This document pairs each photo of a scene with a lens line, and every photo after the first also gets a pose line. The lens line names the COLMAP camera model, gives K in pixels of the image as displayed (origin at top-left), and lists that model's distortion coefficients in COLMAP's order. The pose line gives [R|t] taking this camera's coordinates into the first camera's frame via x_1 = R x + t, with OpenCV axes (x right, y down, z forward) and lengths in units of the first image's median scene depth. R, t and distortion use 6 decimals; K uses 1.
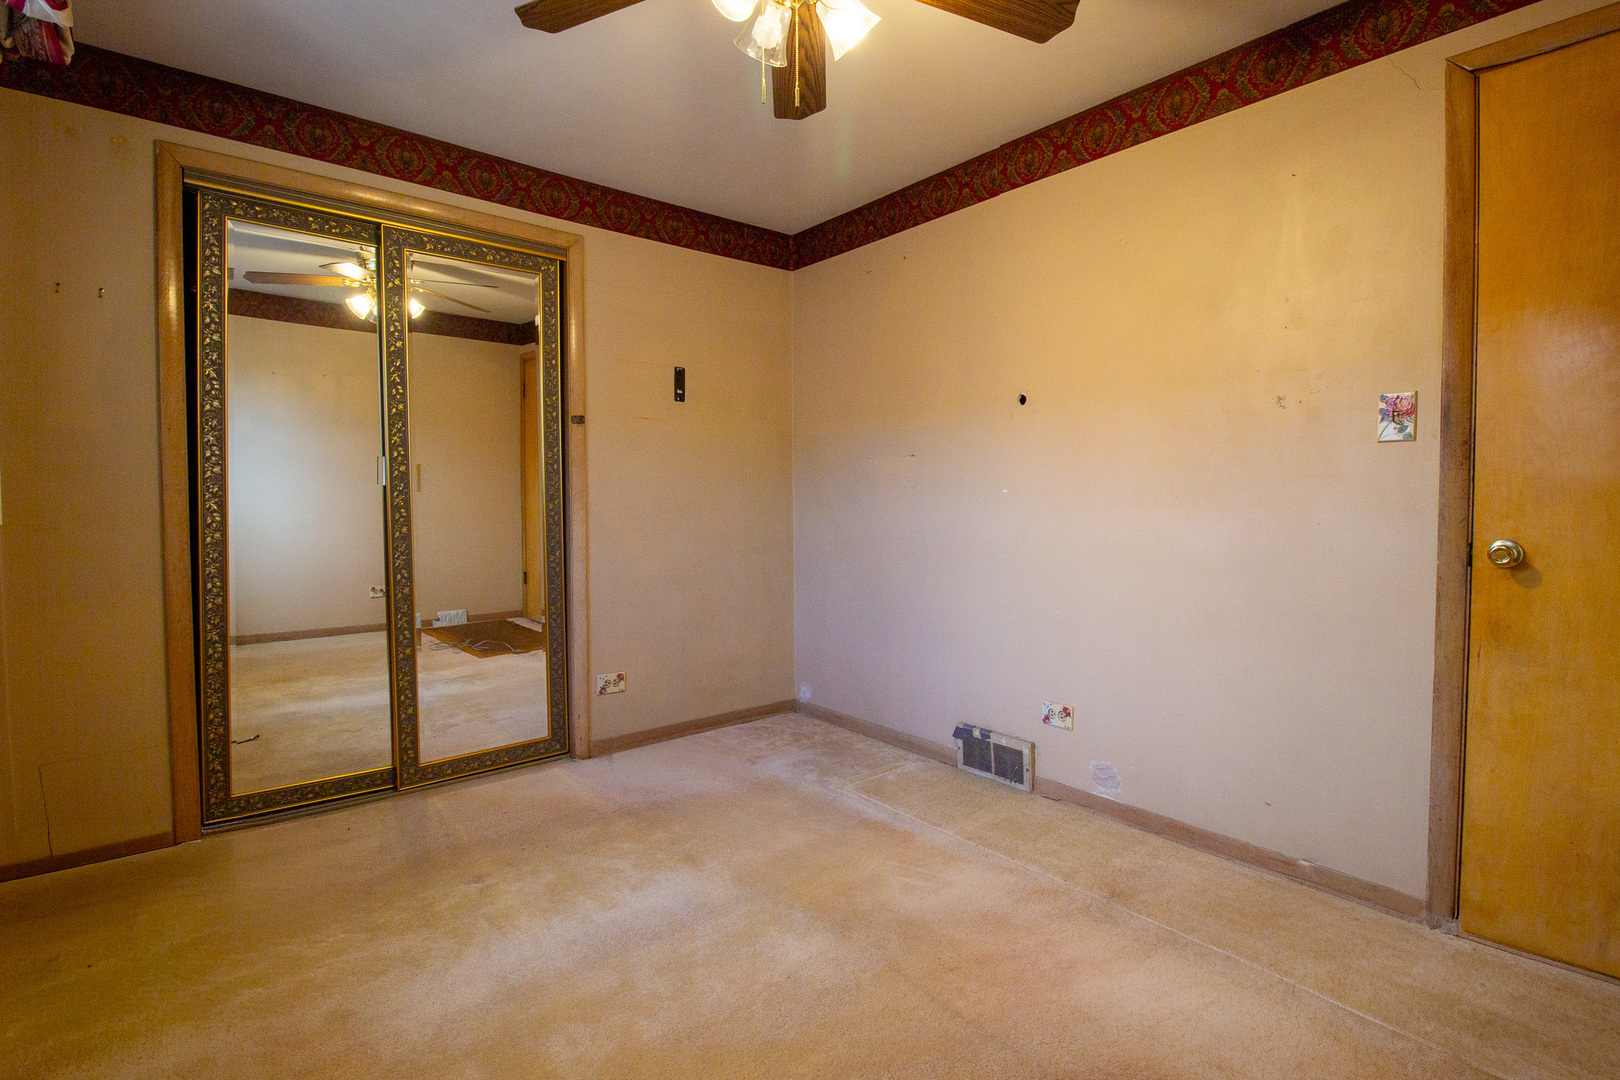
lens RADIAL K [[776.9, 0, 821.8], [0, 776.9, 533.9], [0, 0, 1]] dist [-0.001478, -0.002015]
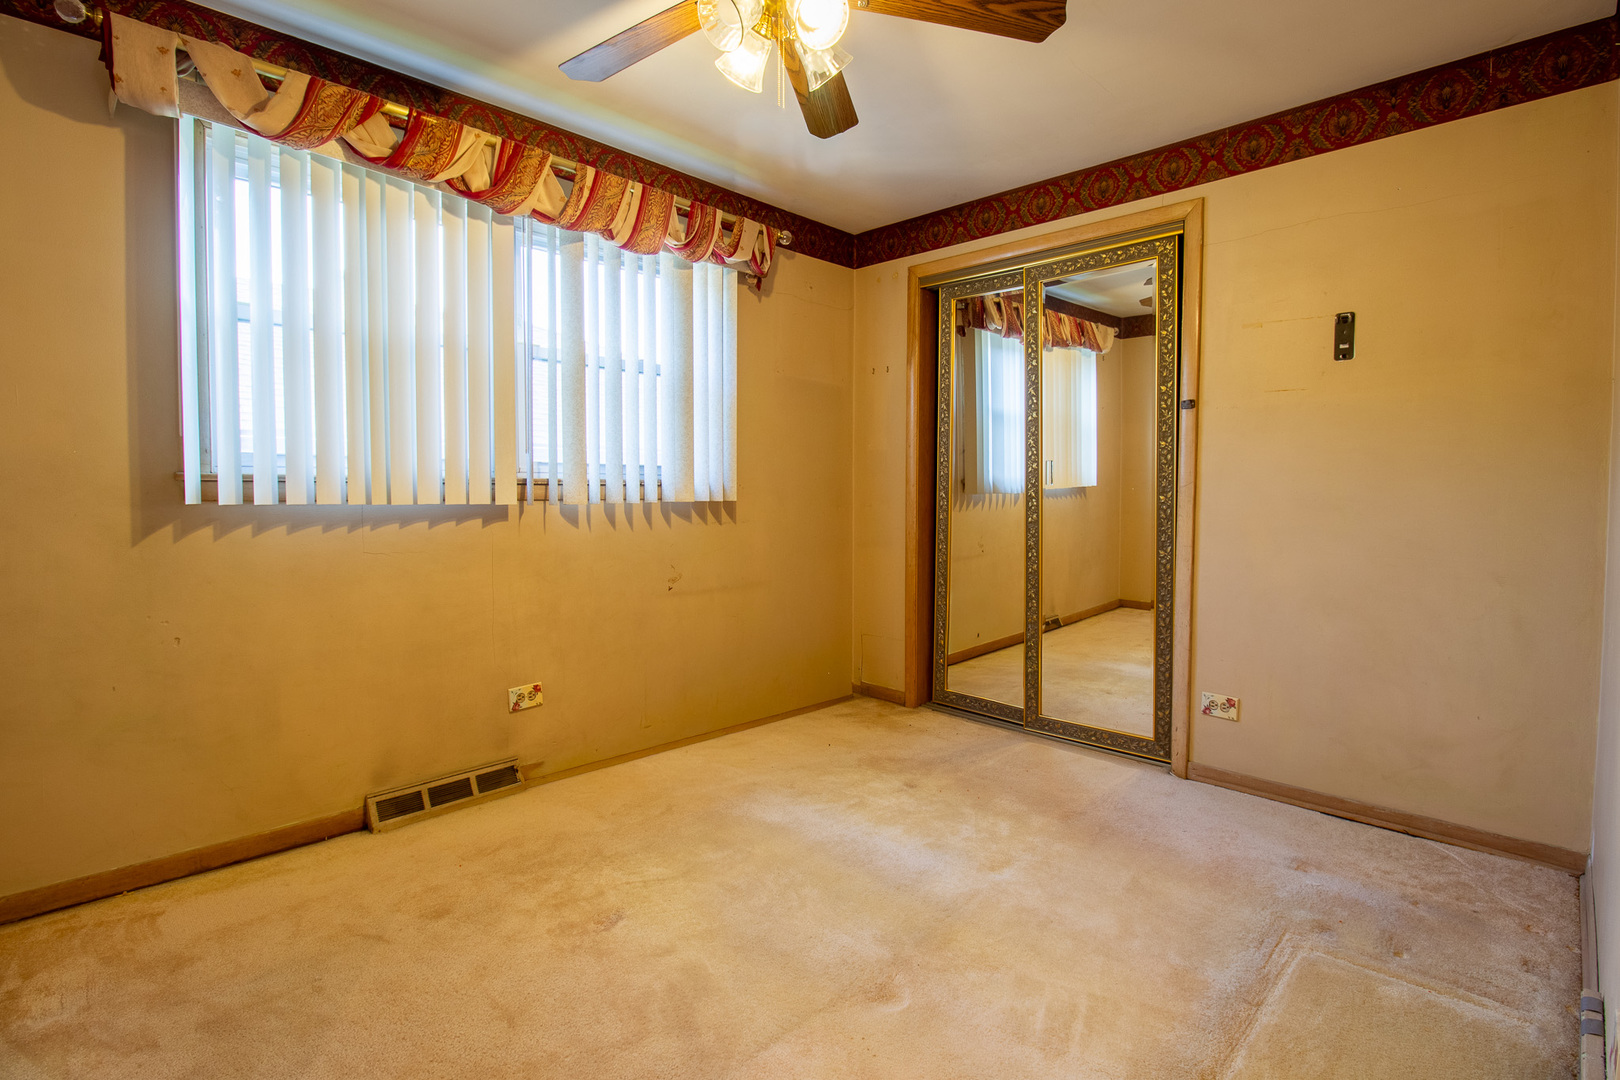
lens RADIAL K [[776.9, 0, 820.2], [0, 776.9, 531.4], [0, 0, 1]] dist [-0.001478, -0.002015]
pose [[0.103450, 0.057319, -0.992982, 0.559677], [-0.049418, 0.997401, 0.052425, -0.025523], [0.993406, 0.043648, 0.106014, 0.488619]]
